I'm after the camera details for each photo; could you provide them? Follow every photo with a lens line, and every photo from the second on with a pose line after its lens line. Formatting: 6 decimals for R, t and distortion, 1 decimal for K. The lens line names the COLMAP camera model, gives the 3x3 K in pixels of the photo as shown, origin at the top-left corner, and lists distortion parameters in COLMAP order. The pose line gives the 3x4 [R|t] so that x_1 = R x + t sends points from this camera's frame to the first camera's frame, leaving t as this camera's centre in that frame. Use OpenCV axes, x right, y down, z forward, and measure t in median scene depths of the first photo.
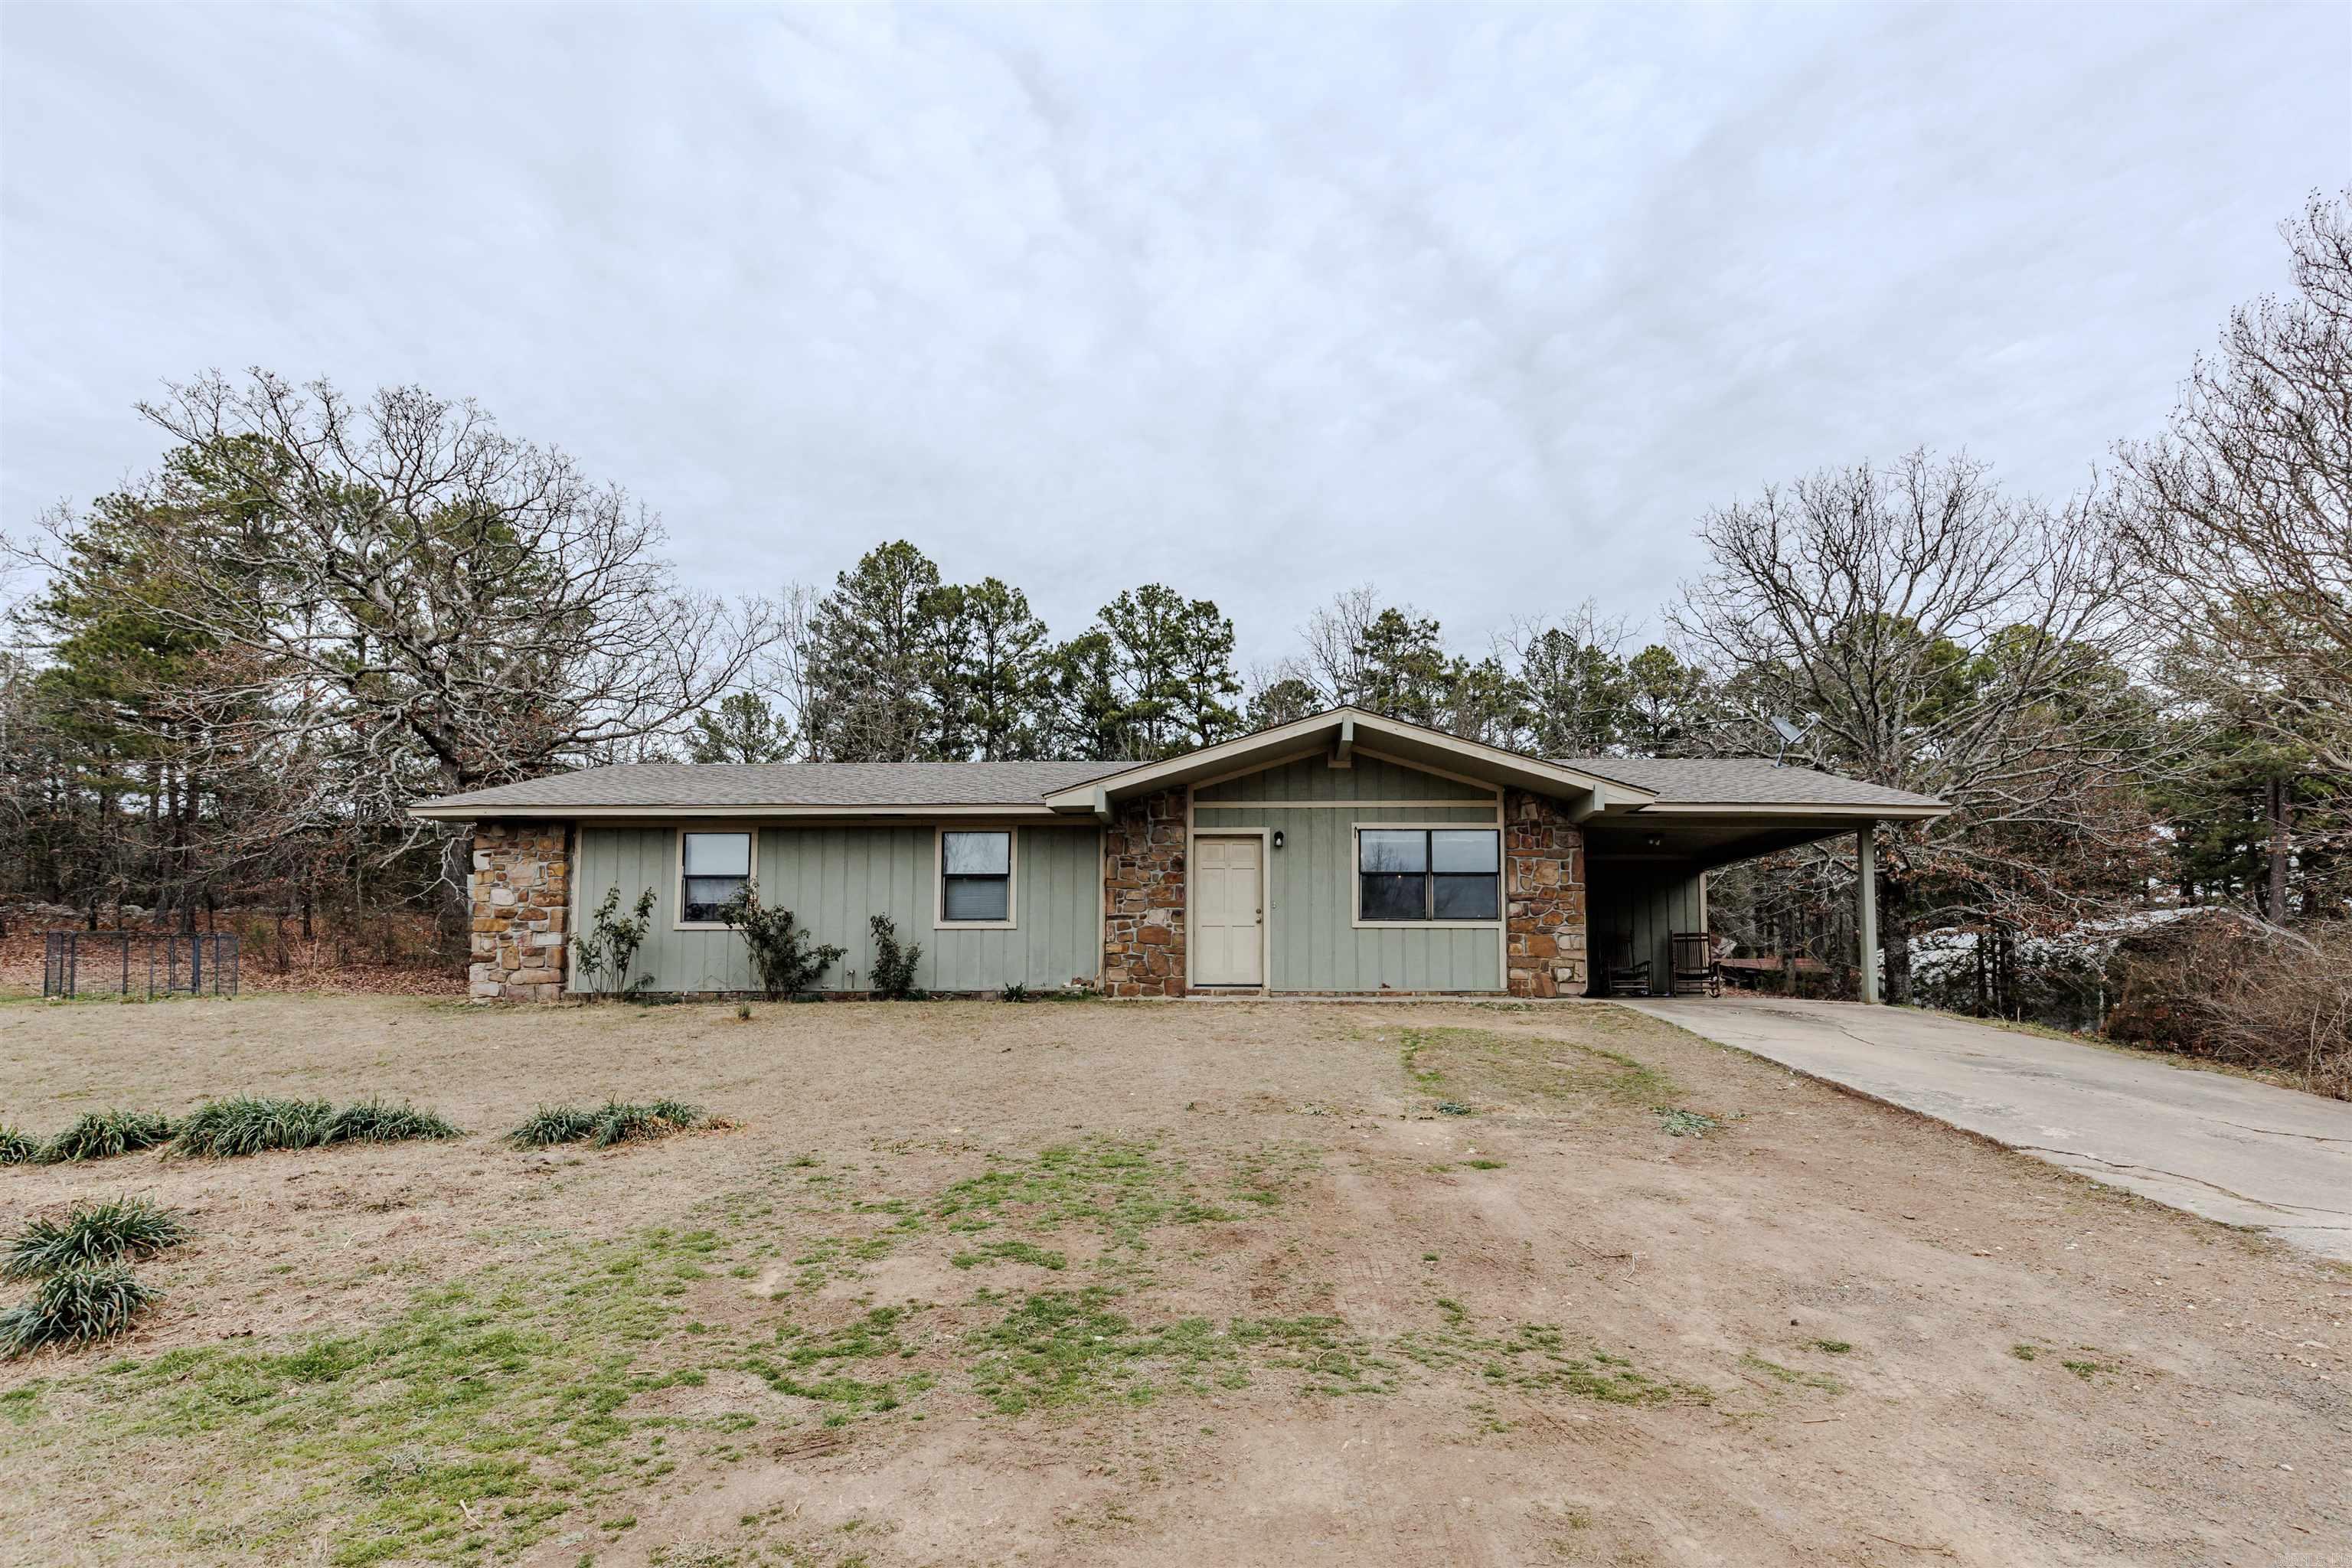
lens RADIAL K [[1113.5, 0, 1177.9], [0, 1113.5, 962.0], [0, 0, 1]] dist [0.000918, -0.000025]
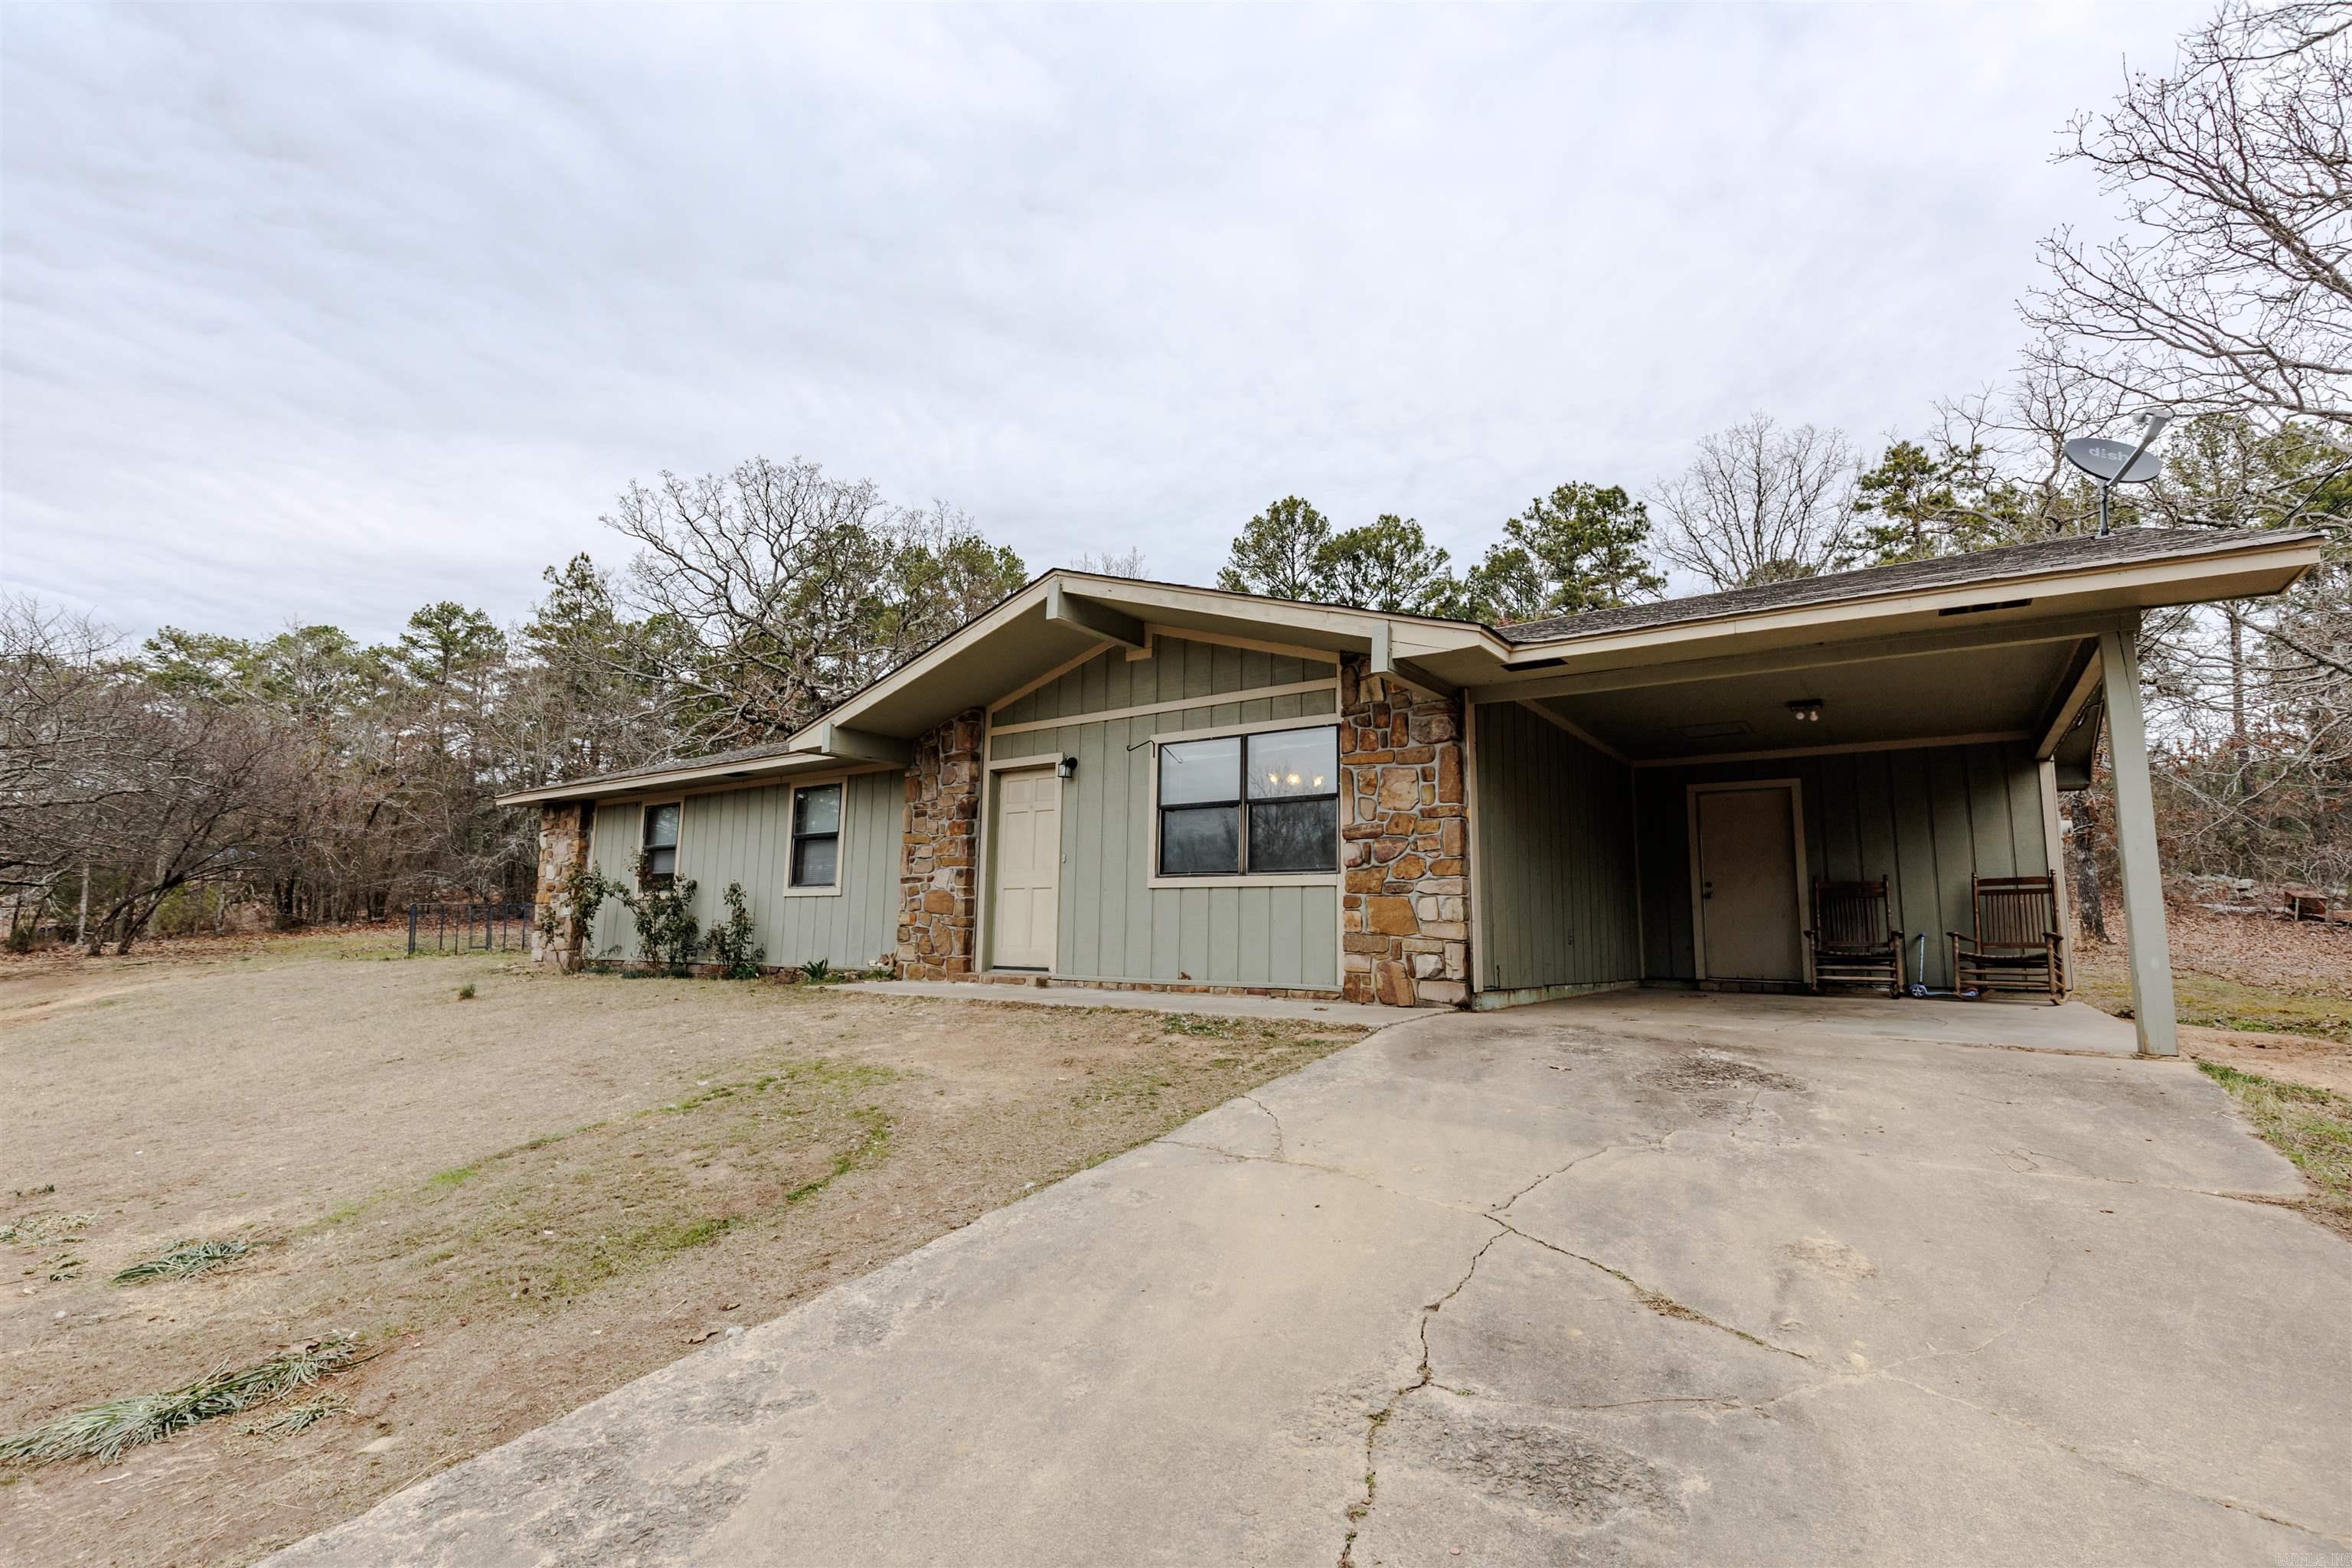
lens RADIAL K [[1066.9, 0, 1180.9], [0, 1066.9, 825.7], [0, 0, 1]] dist [0.001299, -0.000082]
pose [[0.833104, -0.048656, -0.550972, 0.532399], [0.005548, 0.996808, -0.079639, -0.016776], [0.553088, 0.063290, 0.830715, 0.466462]]
